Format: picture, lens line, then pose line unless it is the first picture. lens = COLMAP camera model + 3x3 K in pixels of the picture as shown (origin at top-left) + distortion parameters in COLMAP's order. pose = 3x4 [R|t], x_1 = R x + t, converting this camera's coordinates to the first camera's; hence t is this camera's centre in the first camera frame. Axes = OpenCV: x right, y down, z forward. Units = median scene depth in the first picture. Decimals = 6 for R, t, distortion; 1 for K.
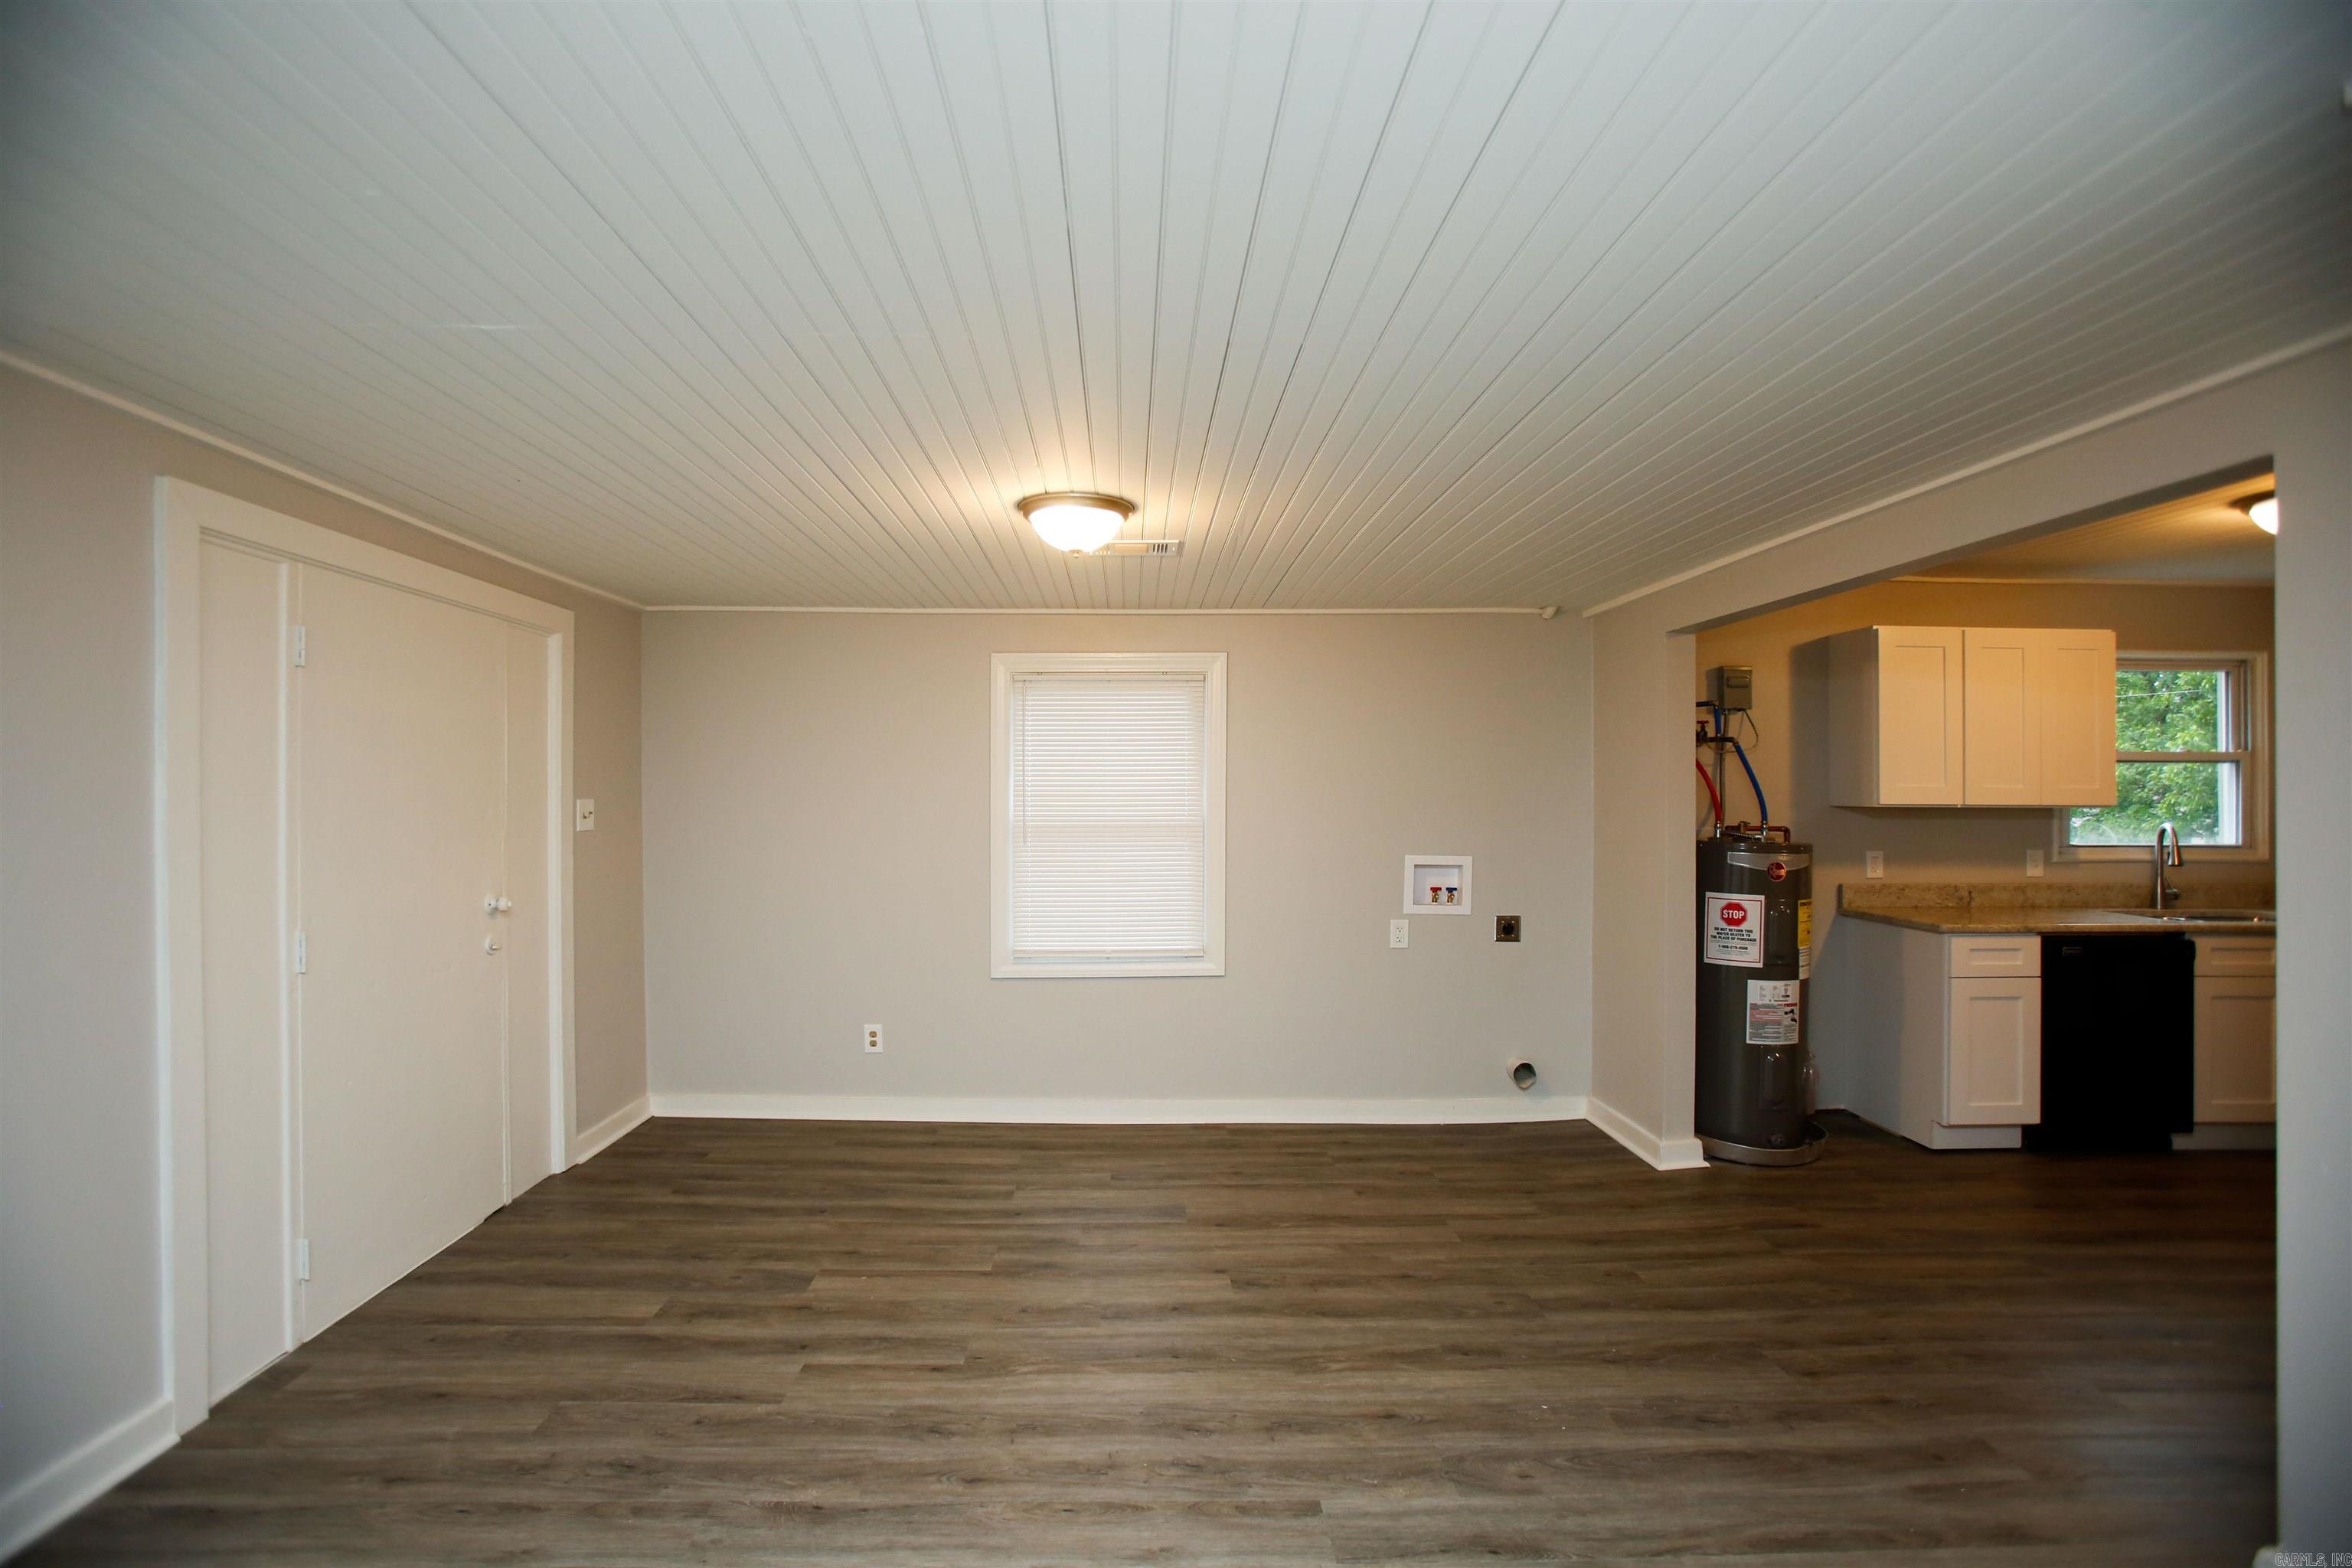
lens RADIAL K [[1091.4, 0, 1152.4], [0, 1091.4, 780.0], [0, 0, 1]] dist [-0.067863, 0.025786]
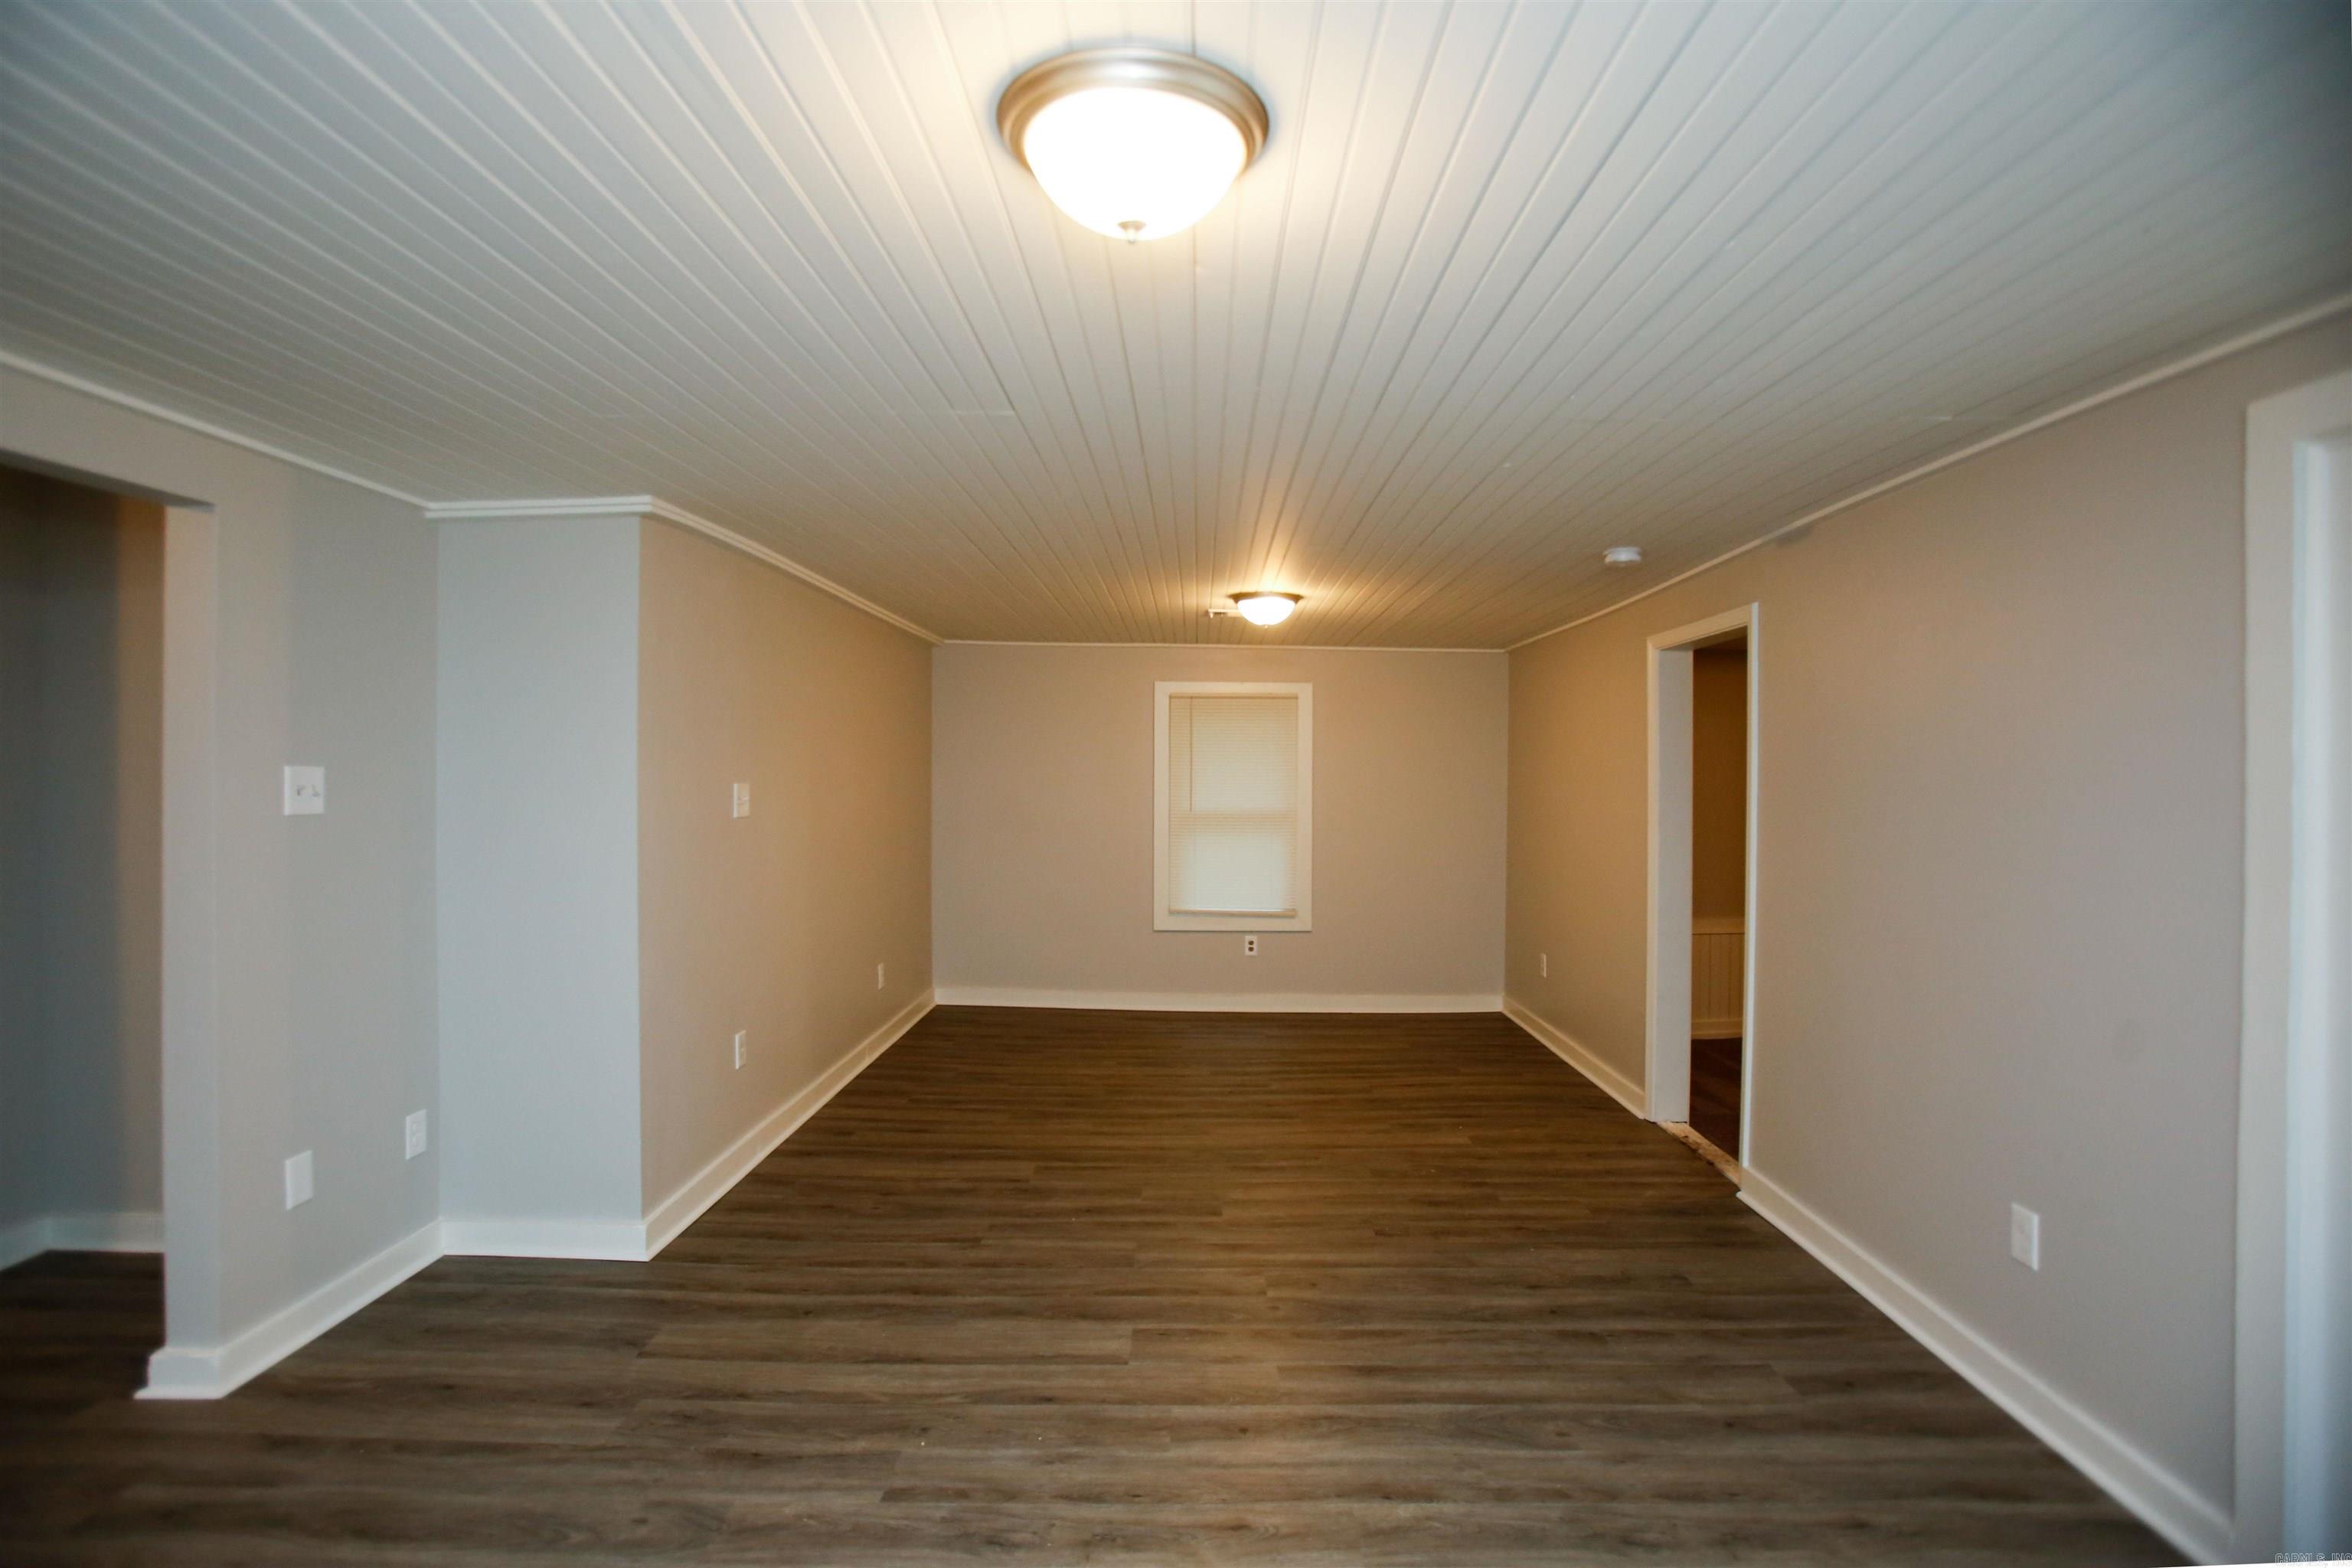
lens RADIAL K [[1091.4, 0, 1188.7], [0, 1091.4, 785.2], [0, 0, 1]] dist [-0.067863, 0.025786]
pose [[-0.999835, -0.011588, 0.014020, -0.070735], [-0.011610, 0.999931, -0.001548, 0.008964], [-0.014001, -0.001710, -0.999901, 1.049026]]
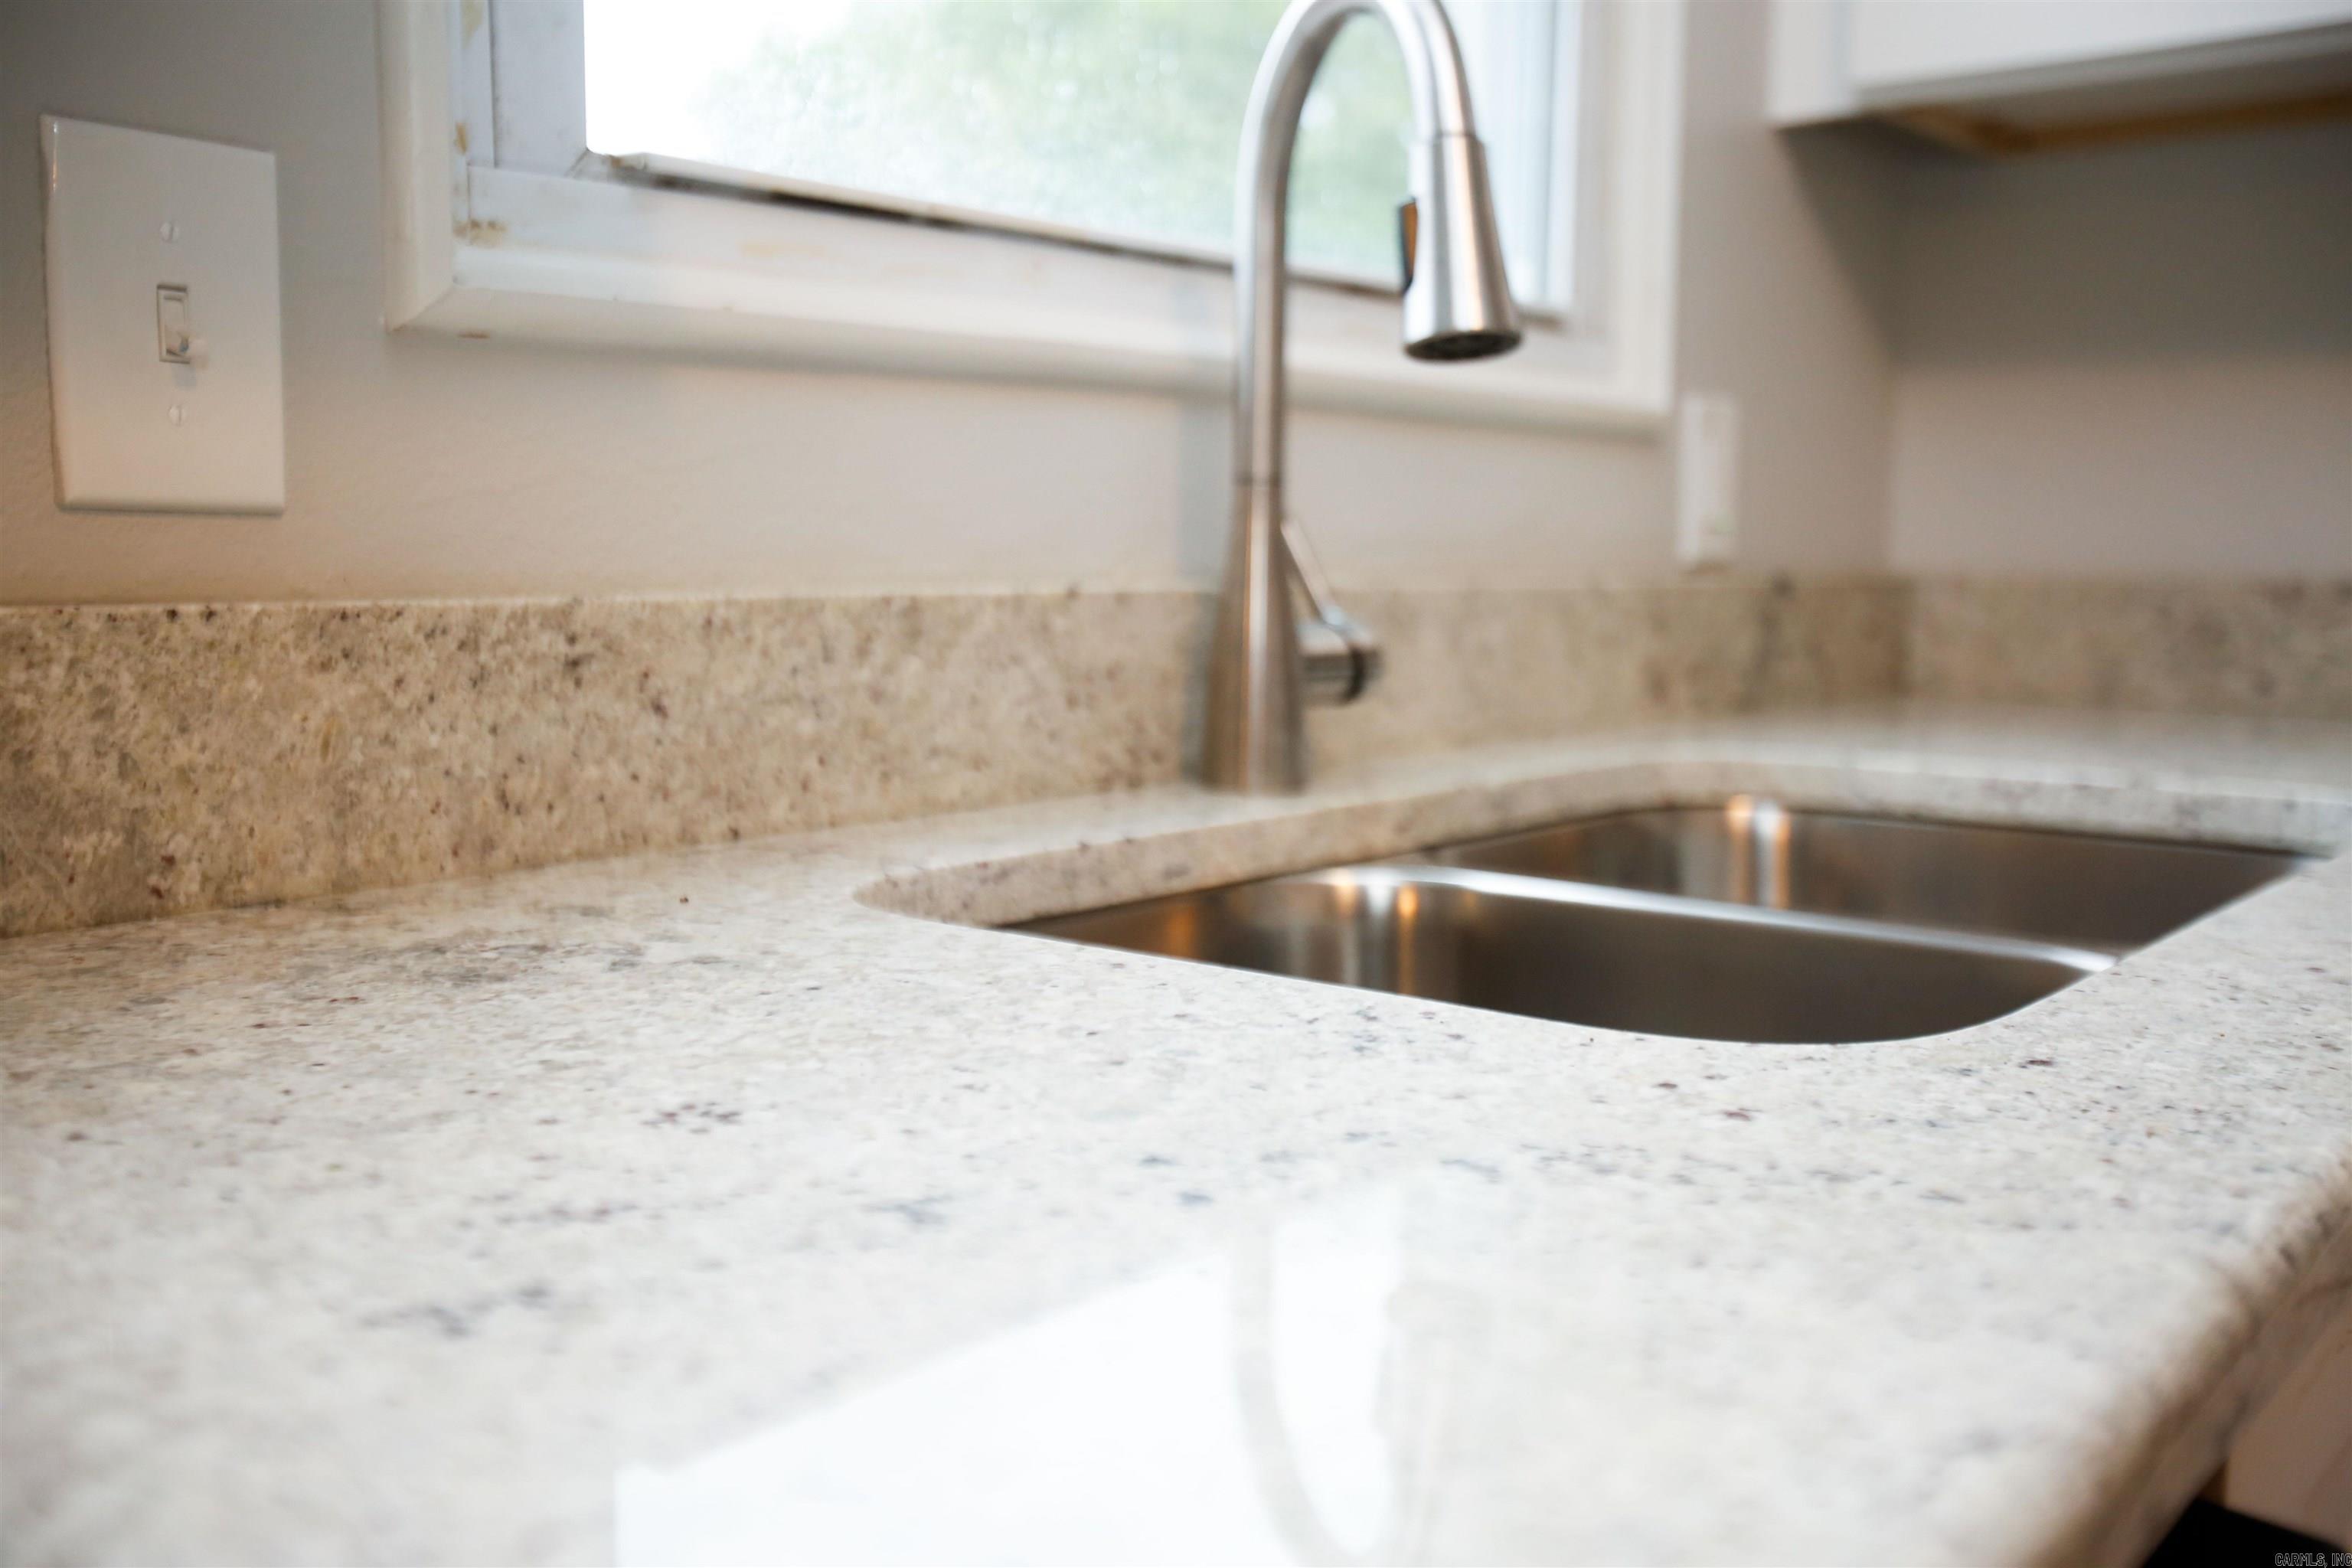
lens RADIAL K [[2182.0, 0, 1172.7], [0, 2182.0, 771.3], [0, 0, 1]] dist [0.102548, 0.000000]
pose [[0.639296, -0.084160, 0.764341, 0.894893], [-0.014008, 0.992553, 0.121004, 0.106809], [-0.768833, -0.088064, 0.633356, 0.991003]]
